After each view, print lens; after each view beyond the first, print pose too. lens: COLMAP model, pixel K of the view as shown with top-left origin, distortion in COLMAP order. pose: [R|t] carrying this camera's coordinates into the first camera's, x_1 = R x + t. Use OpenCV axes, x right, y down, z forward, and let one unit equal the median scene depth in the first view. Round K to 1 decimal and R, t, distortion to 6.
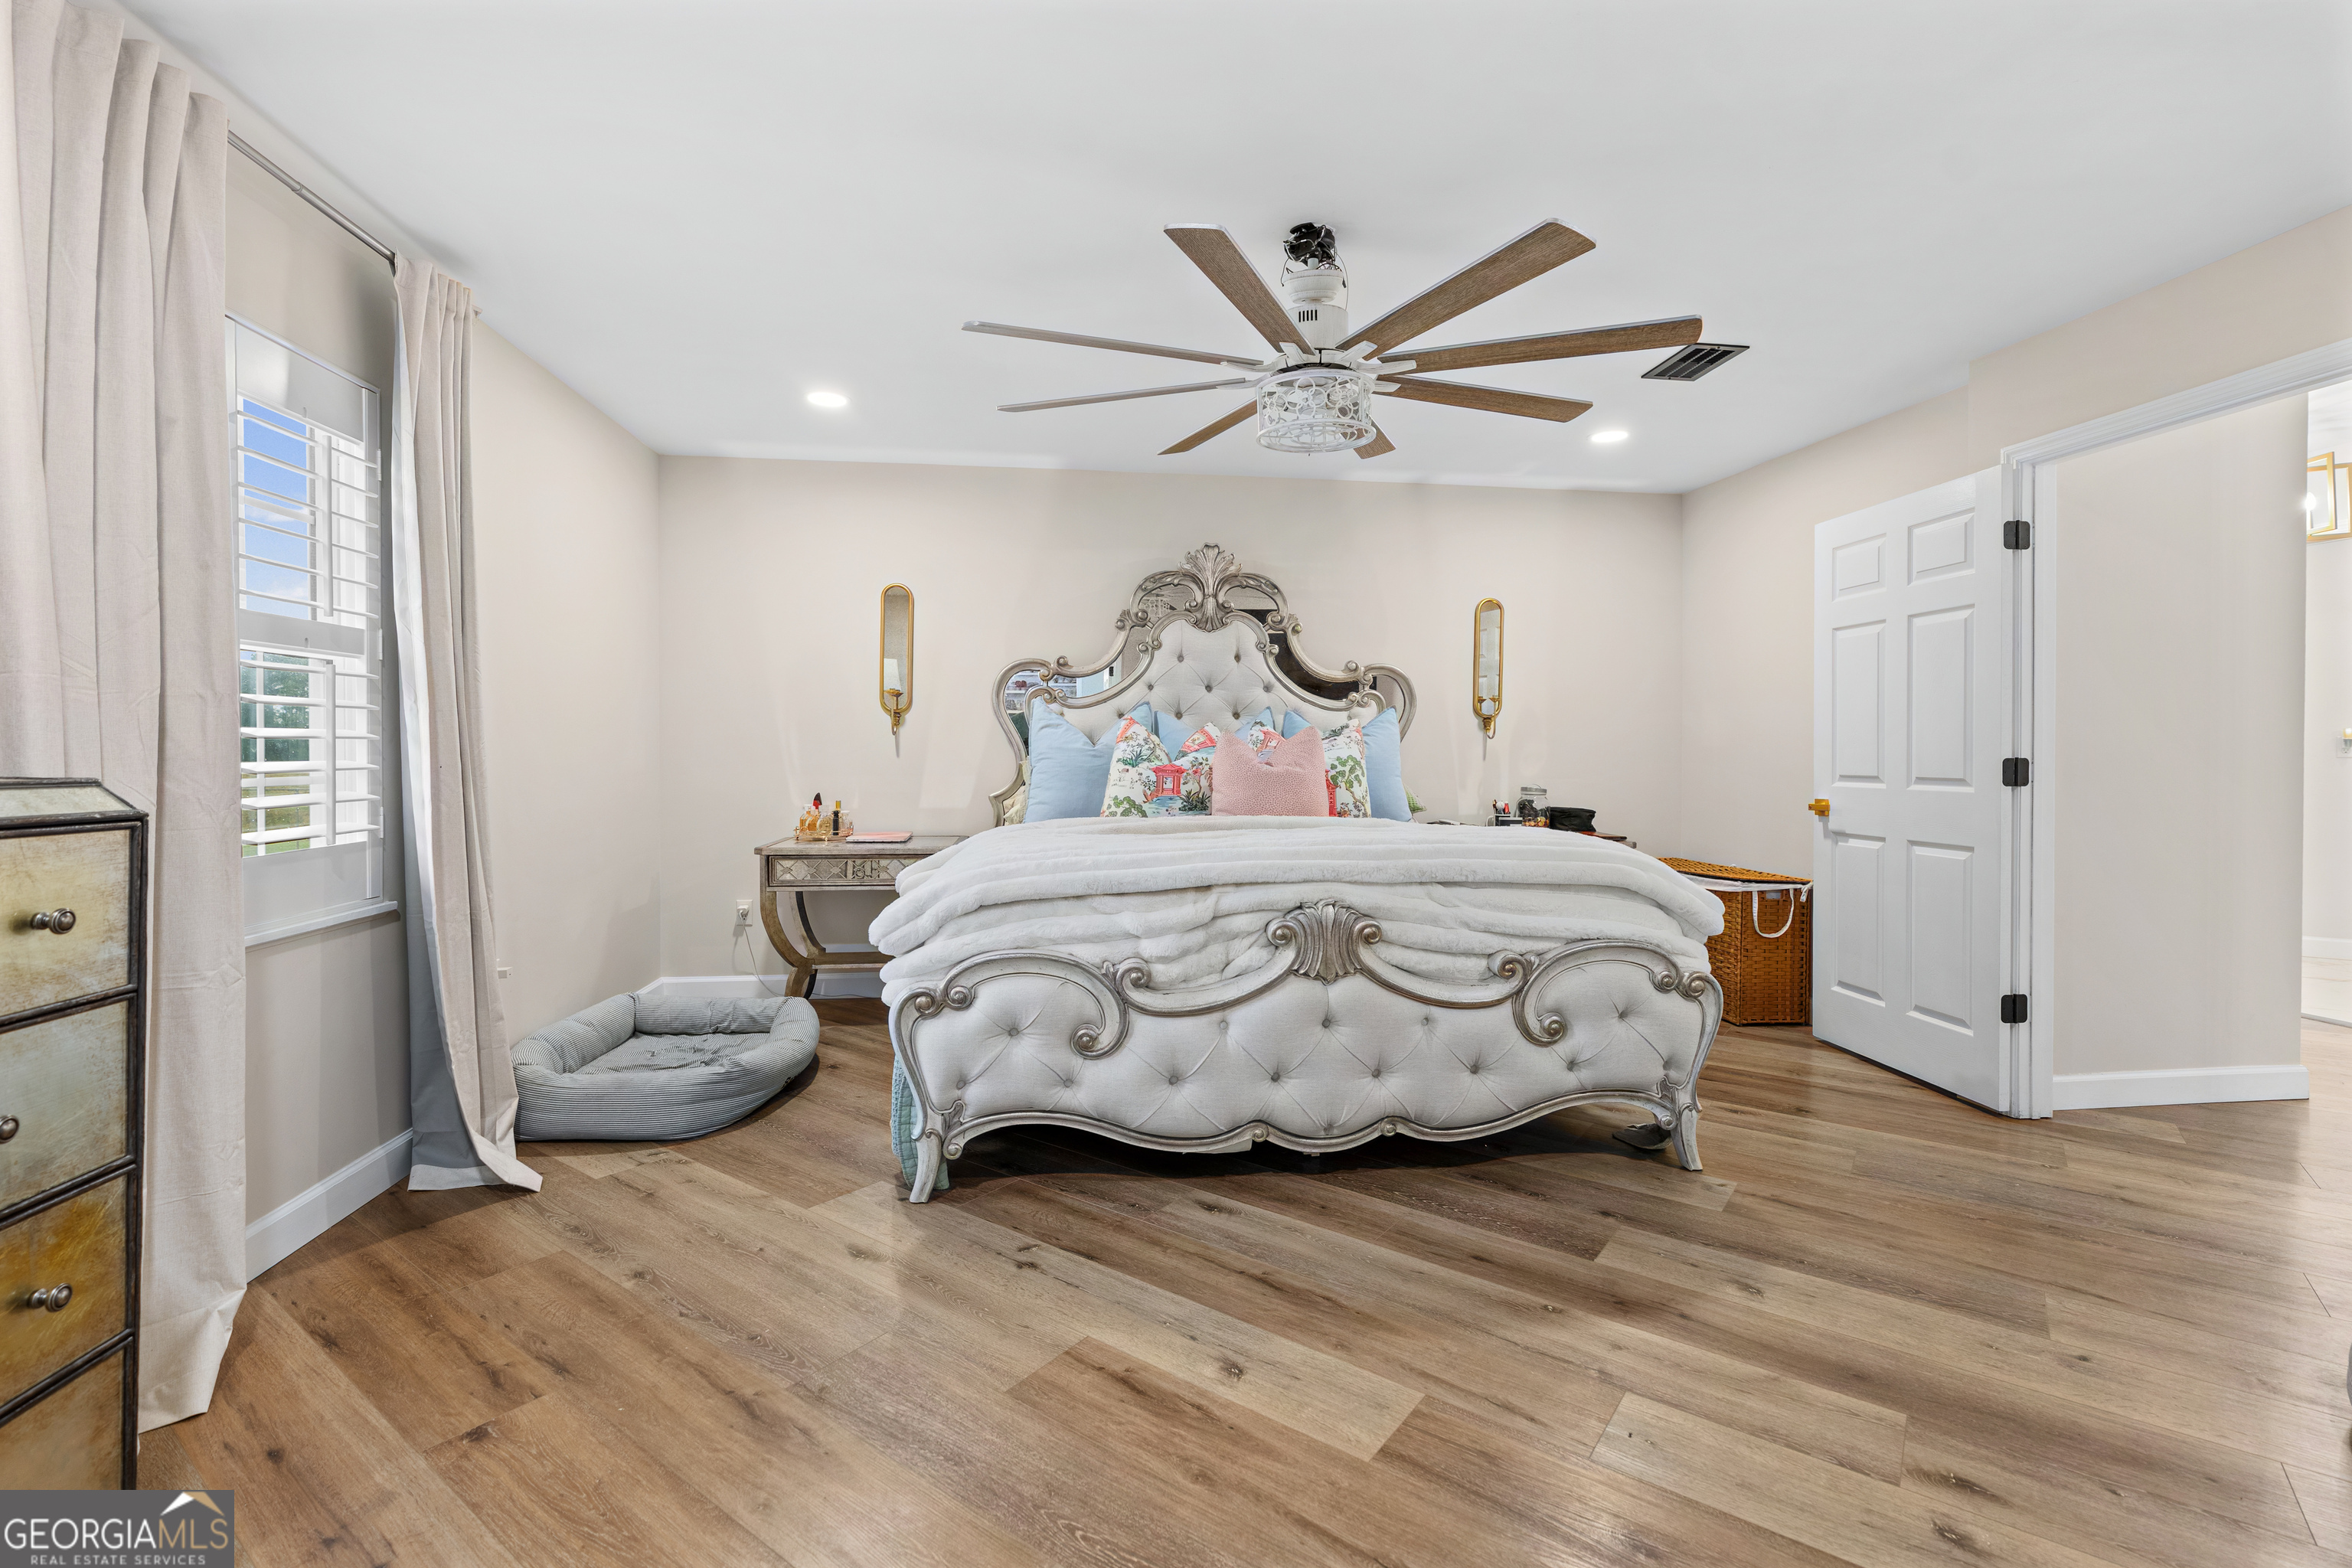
lens RADIAL K [[1052.9, 0, 1174.2], [0, 1052.9, 730.2], [0, 0, 1]] dist [-0.004852, 0.001210]
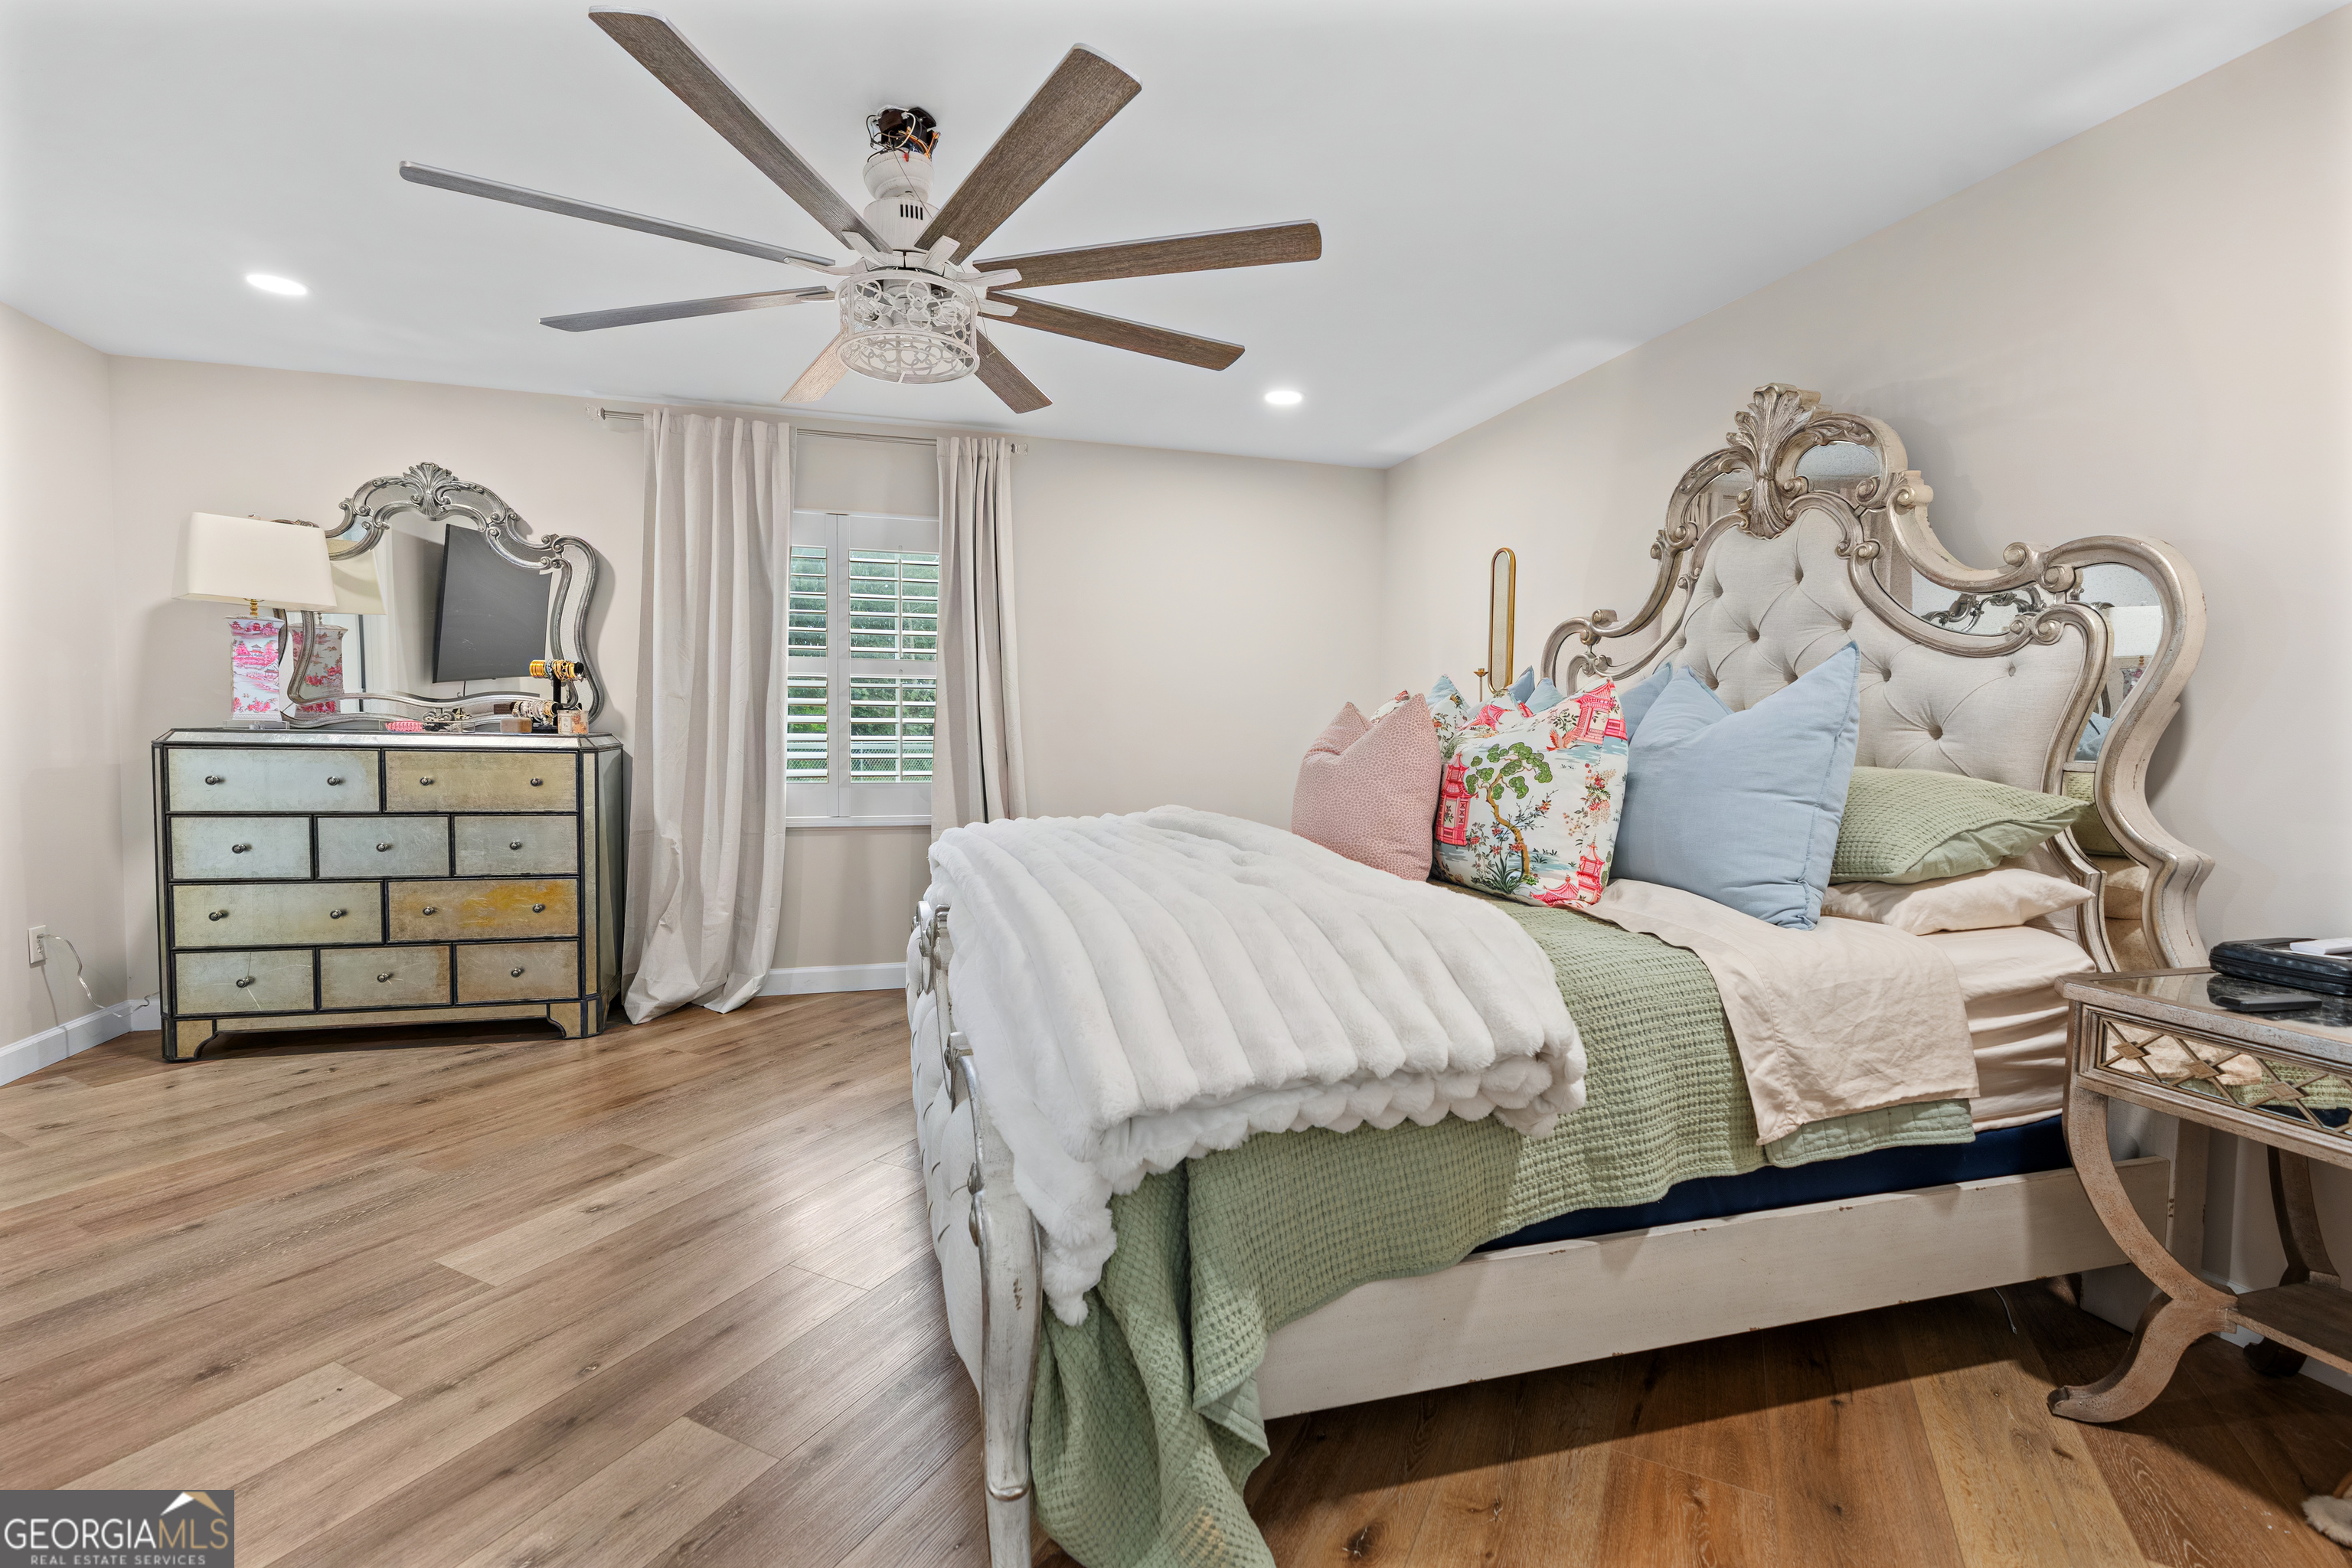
lens RADIAL K [[1048.1, 0, 1176.9], [0, 1048.1, 763.3], [0, 0, 1]] dist [0.001141, 0.000702]
pose [[0.184152, 0.024977, -0.982580, 0.556755], [0.003150, 0.999657, 0.026001, 0.015706], [0.982893, -0.007884, 0.184010, 0.574391]]
